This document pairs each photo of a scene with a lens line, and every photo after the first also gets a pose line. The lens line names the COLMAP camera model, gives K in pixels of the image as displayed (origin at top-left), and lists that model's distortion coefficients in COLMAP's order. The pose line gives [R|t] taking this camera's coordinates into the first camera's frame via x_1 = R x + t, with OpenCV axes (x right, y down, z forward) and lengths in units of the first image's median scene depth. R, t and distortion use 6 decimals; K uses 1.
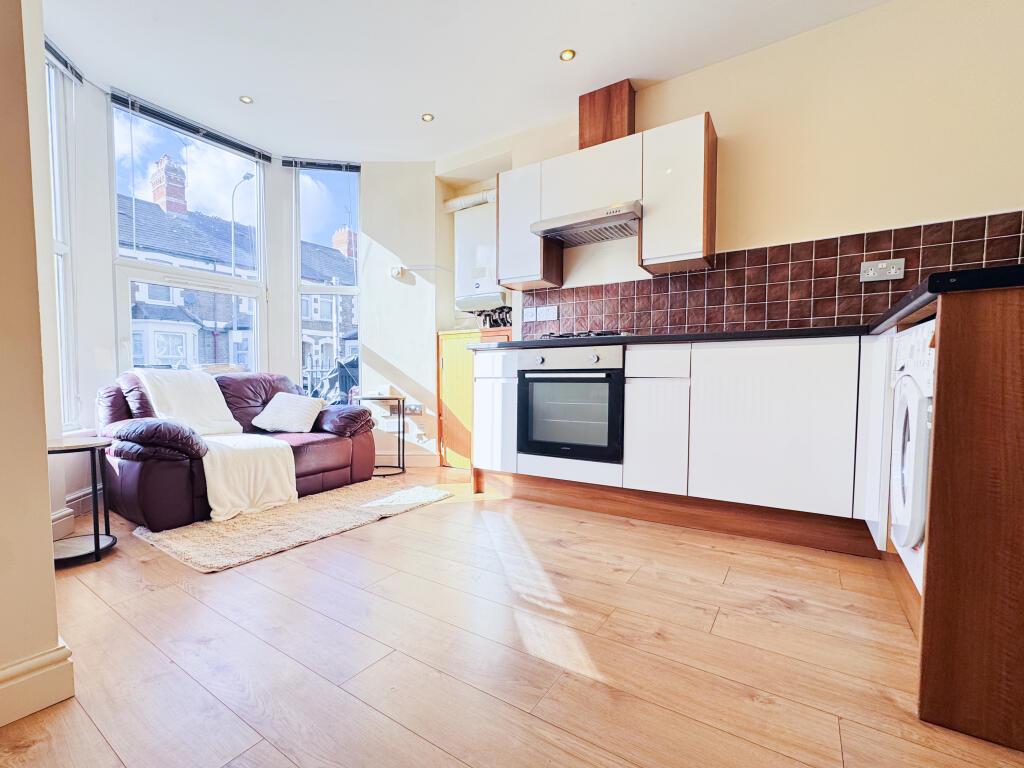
lens RADIAL K [[462.3, 0, 437.0], [0, 462.3, 412.5], [0, 0, 1]] dist [-0.035303, 0.008665]
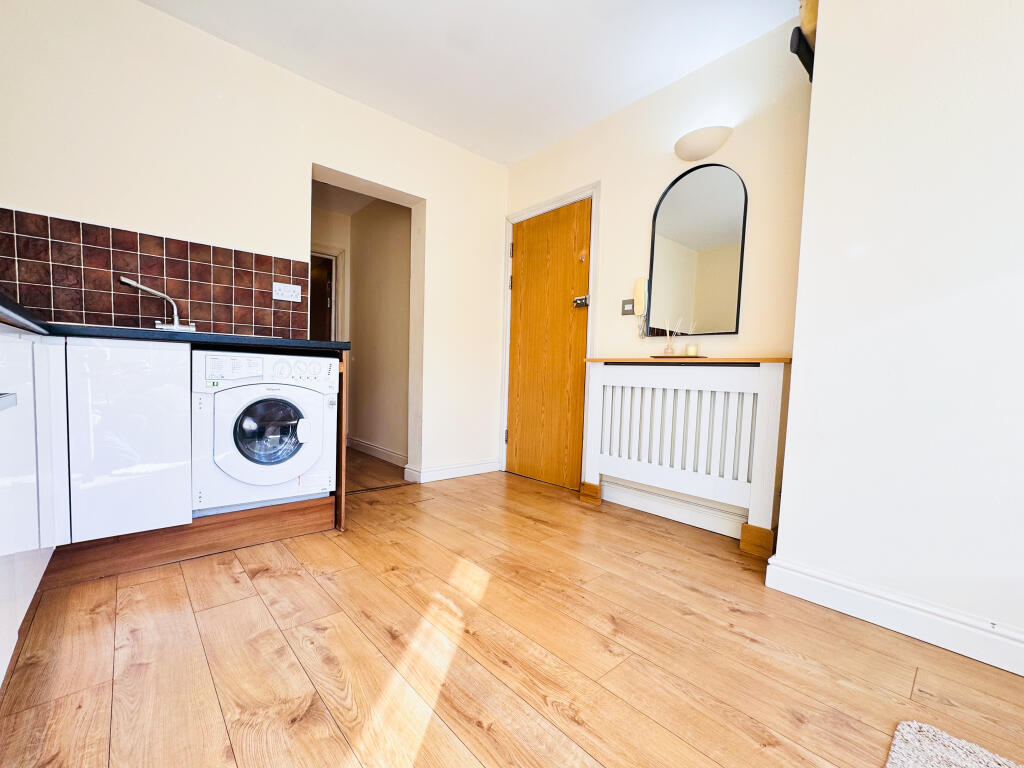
lens RADIAL K [[436.9, 0, 499.7], [0, 436.9, 397.6], [0, 0, 1]] dist [-0.016006, 0.002206]
pose [[-0.988634, -0.032193, 0.146856, -0.014378], [-0.013971, 0.992251, 0.123462, -0.128710], [-0.149693, 0.120007, -0.981423, 1.295871]]
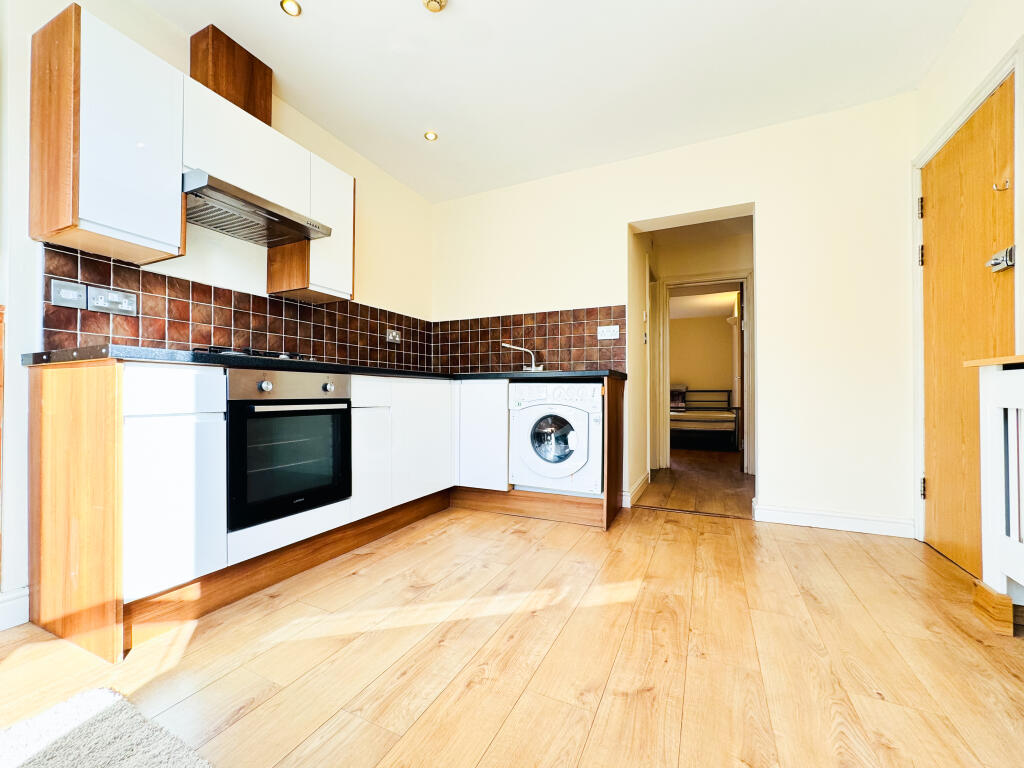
lens RADIAL K [[436.9, 0, 501.6], [0, 436.9, 394.5], [0, 0, 1]] dist [-0.016006, 0.002206]
pose [[-0.233362, 0.000775, 0.972390, -0.578691], [0.070516, 0.997380, 0.016128, -0.099402], [-0.969830, 0.072332, -0.232805, 0.931662]]
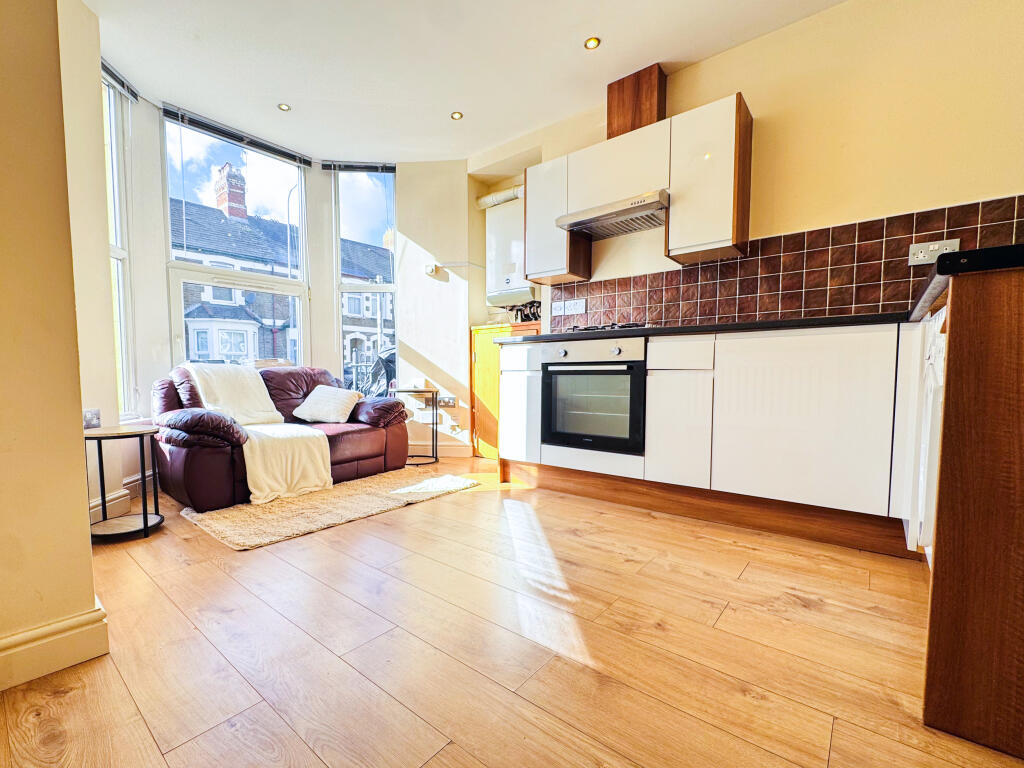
lens RADIAL K [[447.8, 0, 442.1], [0, 447.8, 412.9], [0, 0, 1]] dist [-0.013239, 0.000219]
pose [[0.995618, 0.004840, -0.093386, 0.058761], [-0.003361, 0.999866, 0.015991, 0.004131], [0.093451, -0.015607, 0.995502, -0.006520]]
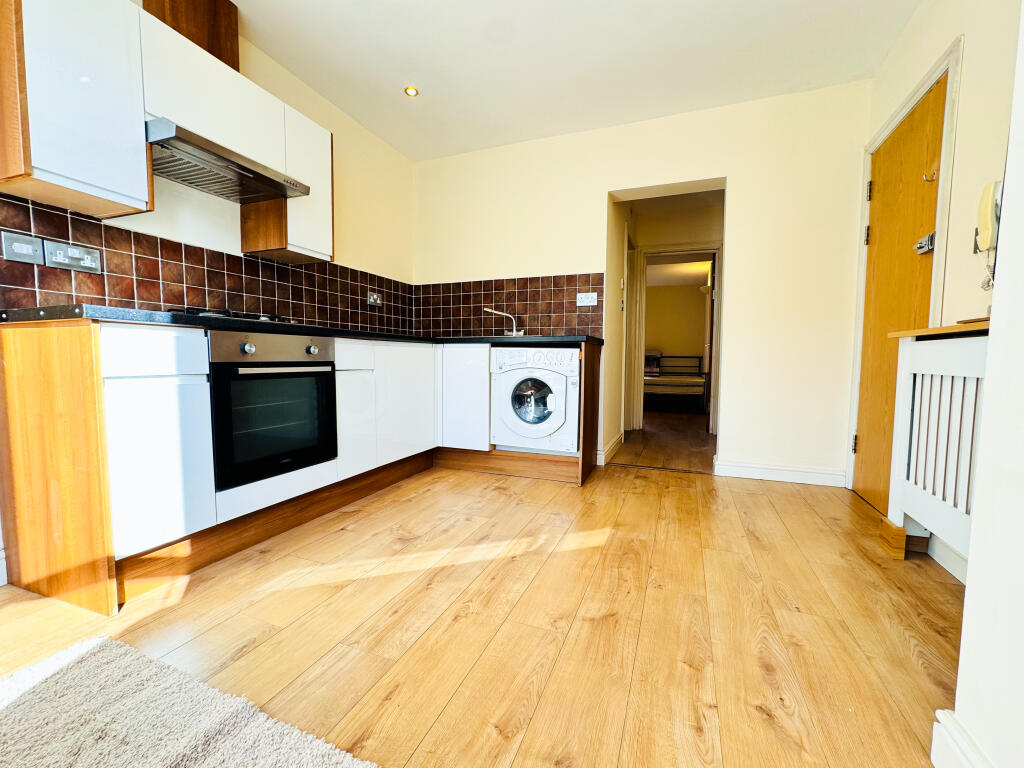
lens RADIAL K [[436.9, 0, 525.0], [0, 436.9, 389.8], [0, 0, 1]] dist [-0.016006, 0.002206]
pose [[-0.325698, -0.068642, 0.942979, -0.624613], [0.060718, 0.993784, 0.093312, -0.099883], [-0.943522, 0.087647, -0.319505, 0.945498]]
